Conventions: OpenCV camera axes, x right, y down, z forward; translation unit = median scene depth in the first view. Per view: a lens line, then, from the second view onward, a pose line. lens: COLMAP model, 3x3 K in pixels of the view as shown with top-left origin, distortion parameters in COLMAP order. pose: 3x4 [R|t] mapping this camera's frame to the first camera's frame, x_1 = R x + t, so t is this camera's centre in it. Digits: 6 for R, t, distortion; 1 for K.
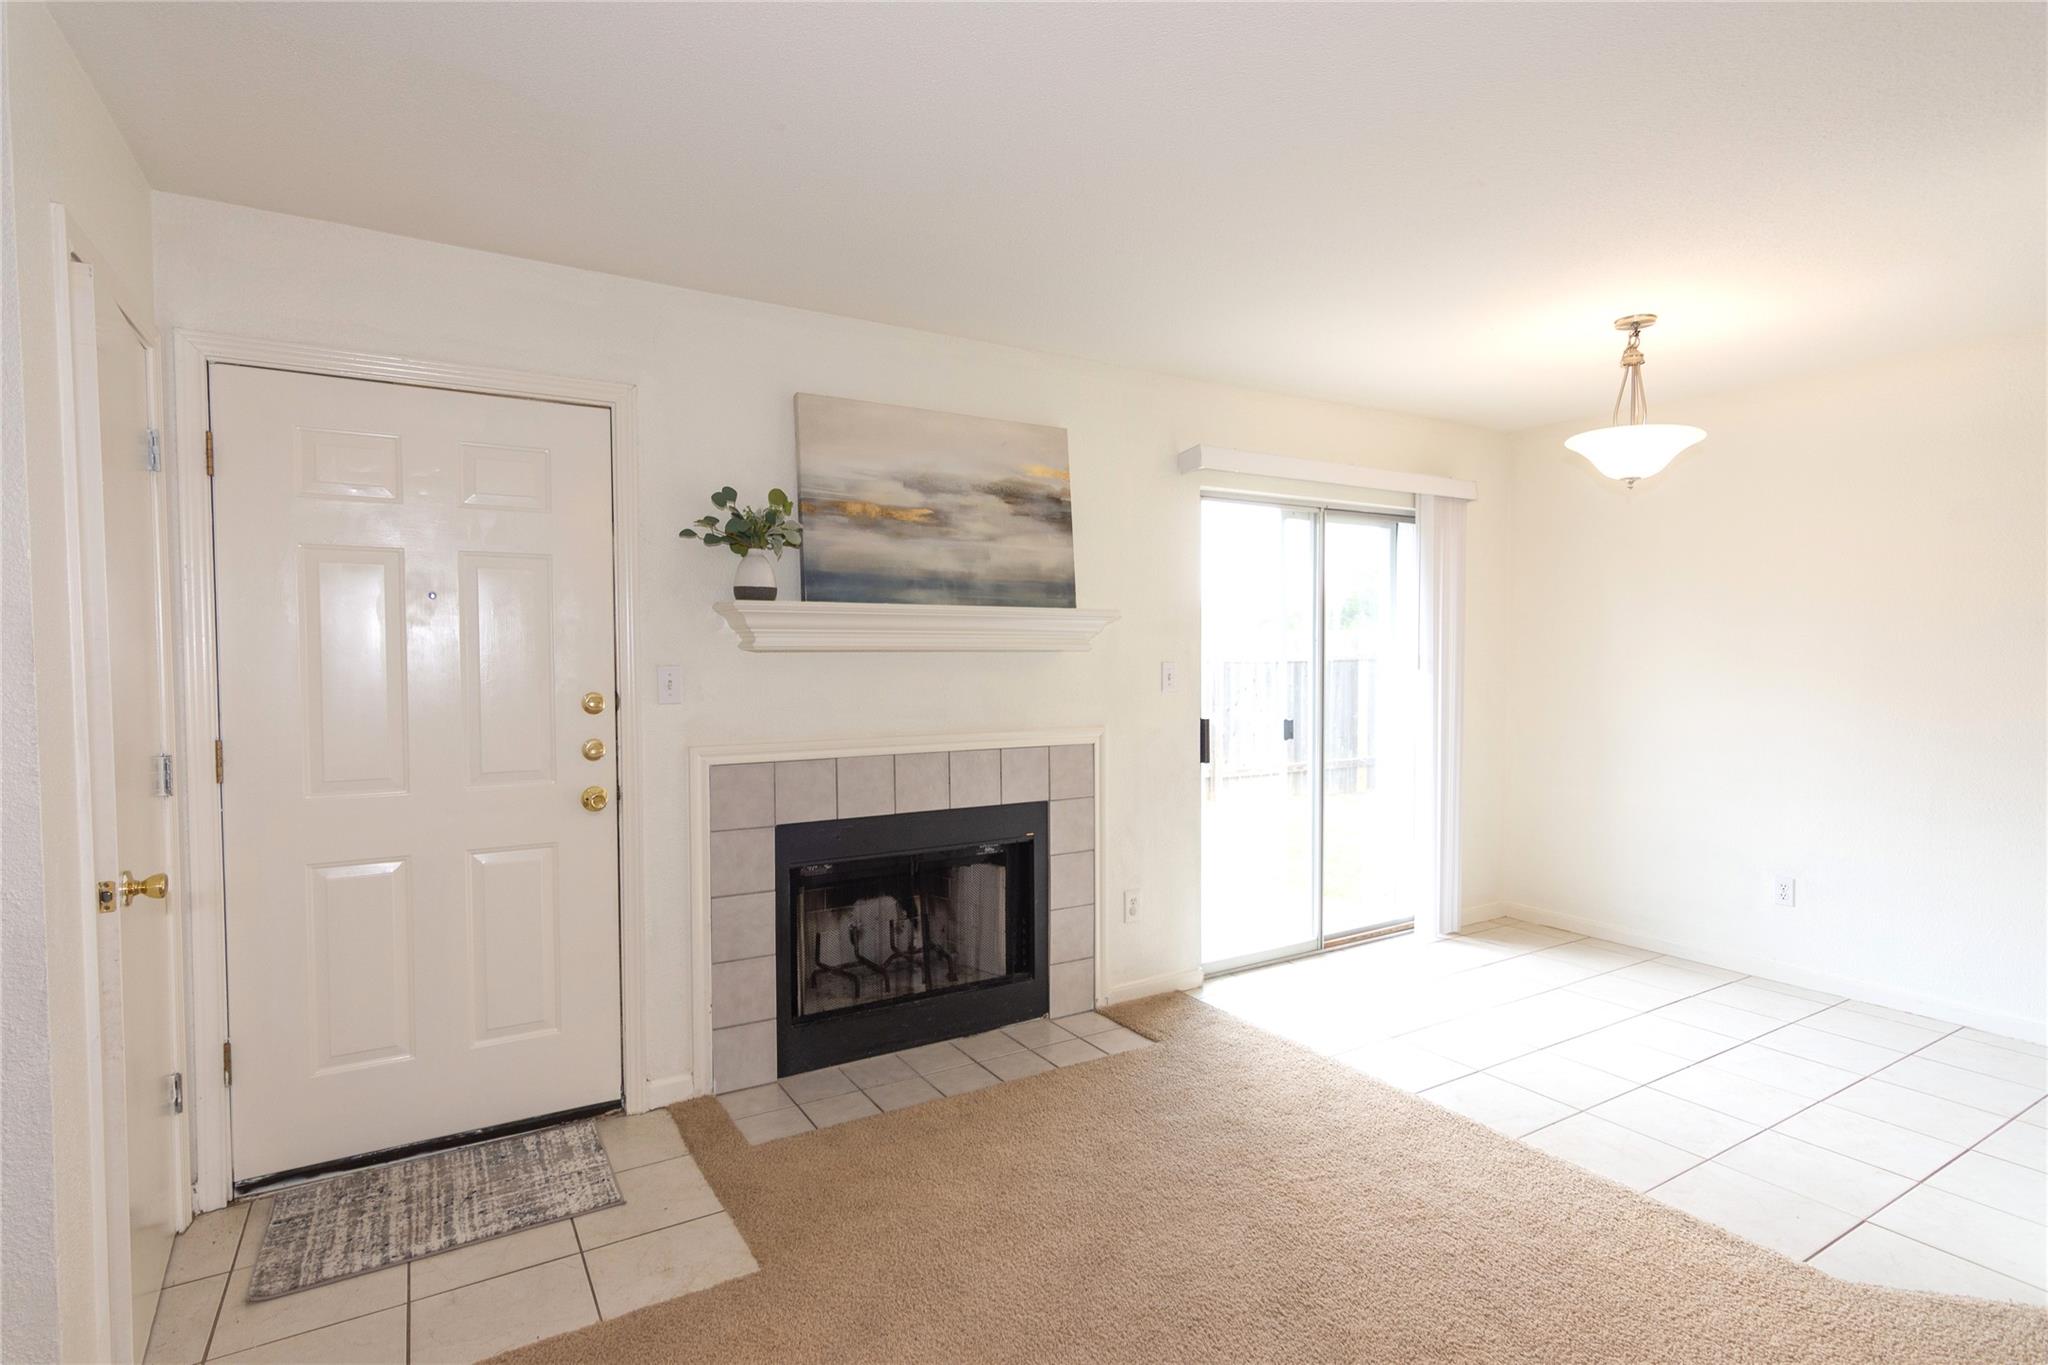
lens RADIAL K [[991.1, 0, 1030.7], [0, 991.1, 683.7], [0, 0, 1]] dist [0.004082, 0.002221]
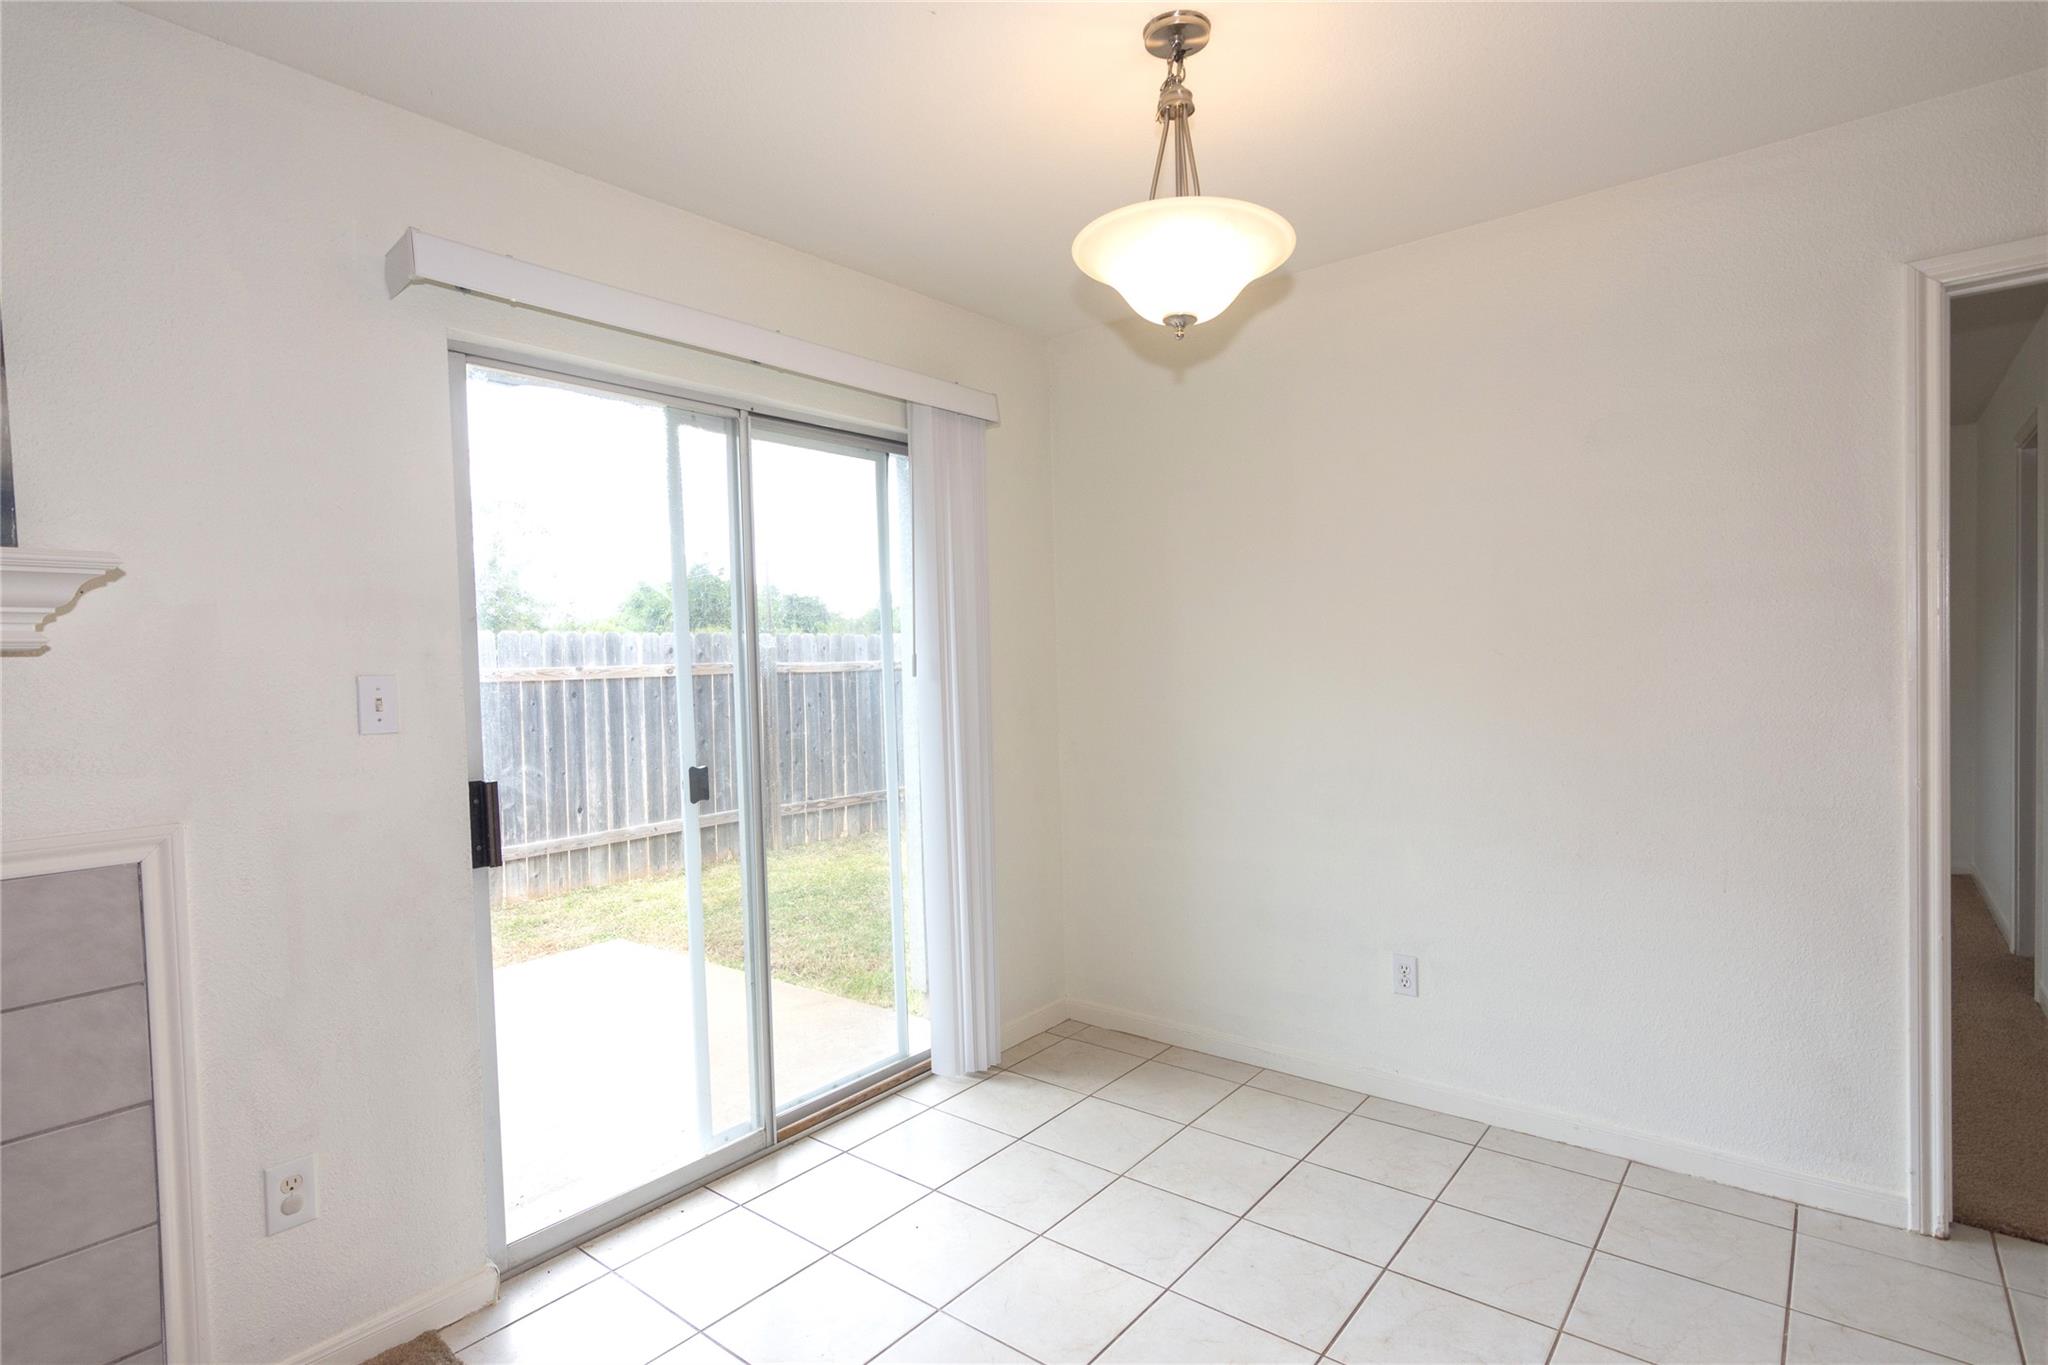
lens RADIAL K [[991.1, 0, 1019.9], [0, 991.1, 686.3], [0, 0, 1]] dist [0.004082, 0.002221]
pose [[0.943039, -0.030850, 0.331248, 0.273511], [0.034503, 0.999391, -0.005151, -0.002785], [-0.330887, 0.016286, 0.943530, 0.423321]]
